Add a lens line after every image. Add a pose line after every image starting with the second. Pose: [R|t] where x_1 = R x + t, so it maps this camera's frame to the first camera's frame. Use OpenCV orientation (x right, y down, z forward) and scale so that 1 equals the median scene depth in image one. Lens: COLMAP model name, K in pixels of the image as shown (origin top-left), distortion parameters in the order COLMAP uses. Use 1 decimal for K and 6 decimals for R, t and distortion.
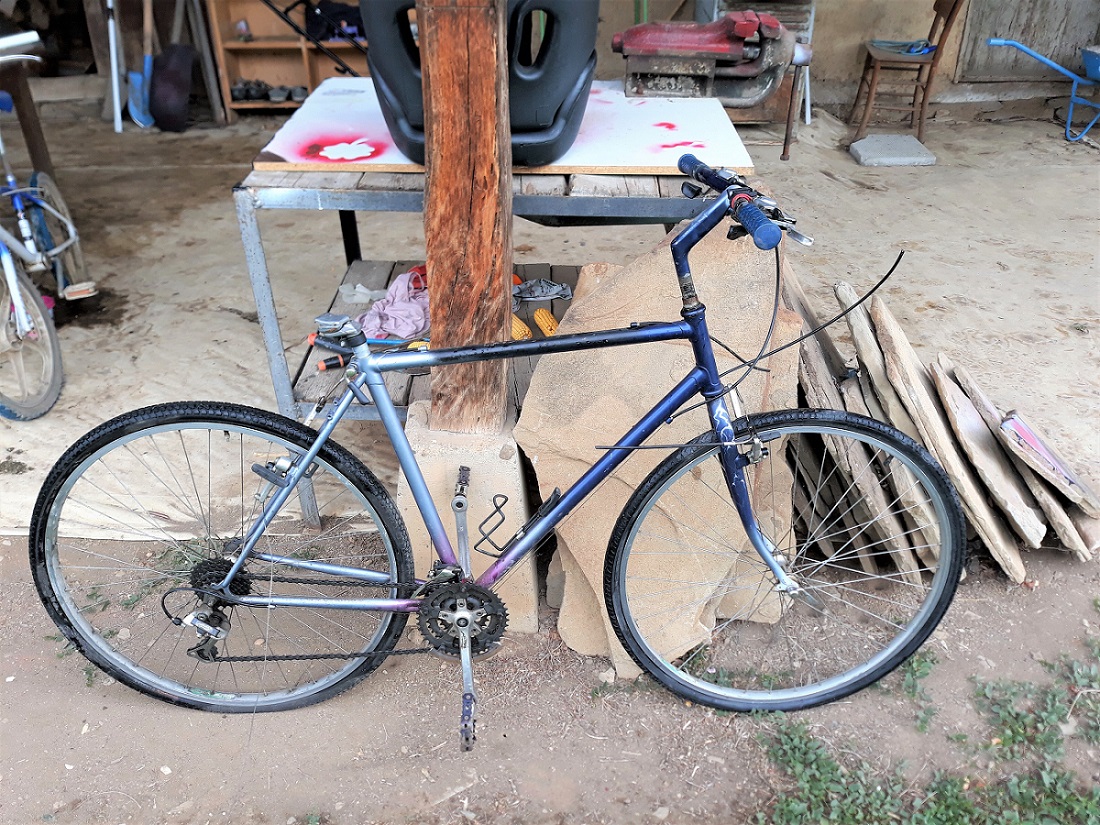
lens RADIAL K [[924.1, 0, 552.8], [0, 924.1, 414.8], [0, 0, 1]] dist [-0.002529, -0.012721]
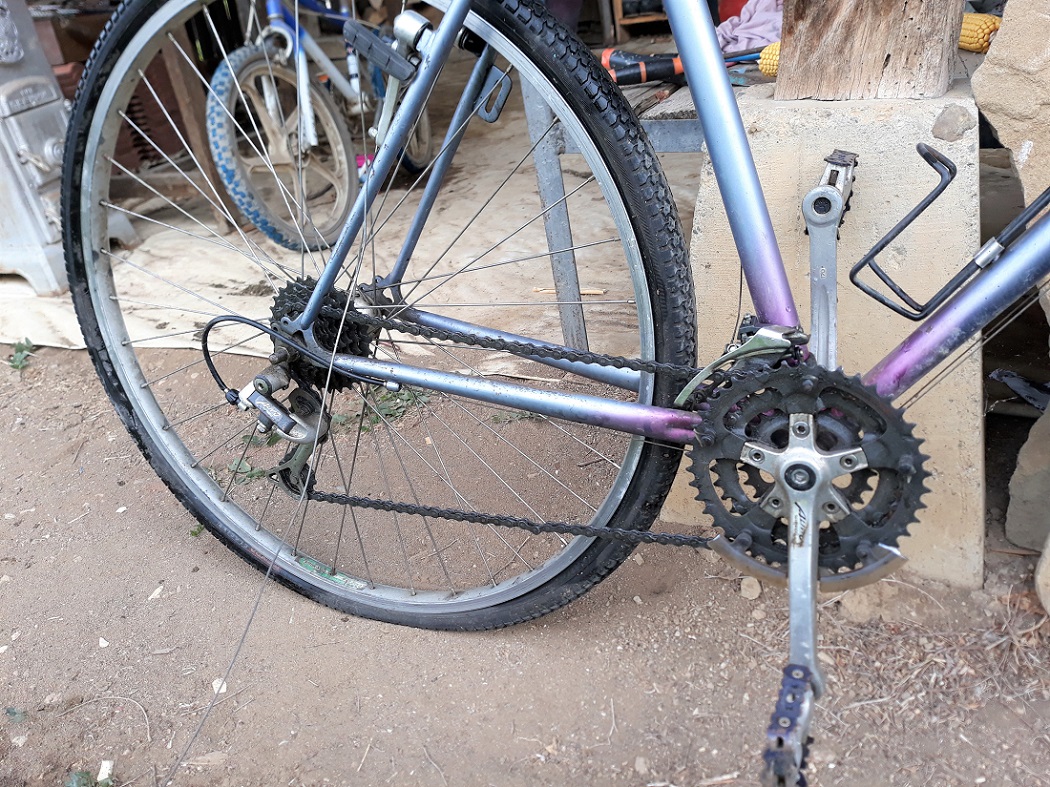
lens RADIAL K [[882.1, 0, 527.7], [0, 882.1, 389.0], [0, 0, 1]] dist [-0.002529, -0.012721]
pose [[0.892762, 0.081873, -0.443026, -0.037165], [-0.108093, 0.993552, -0.034210, 0.207446], [0.437369, 0.078429, 0.895856, 0.595181]]
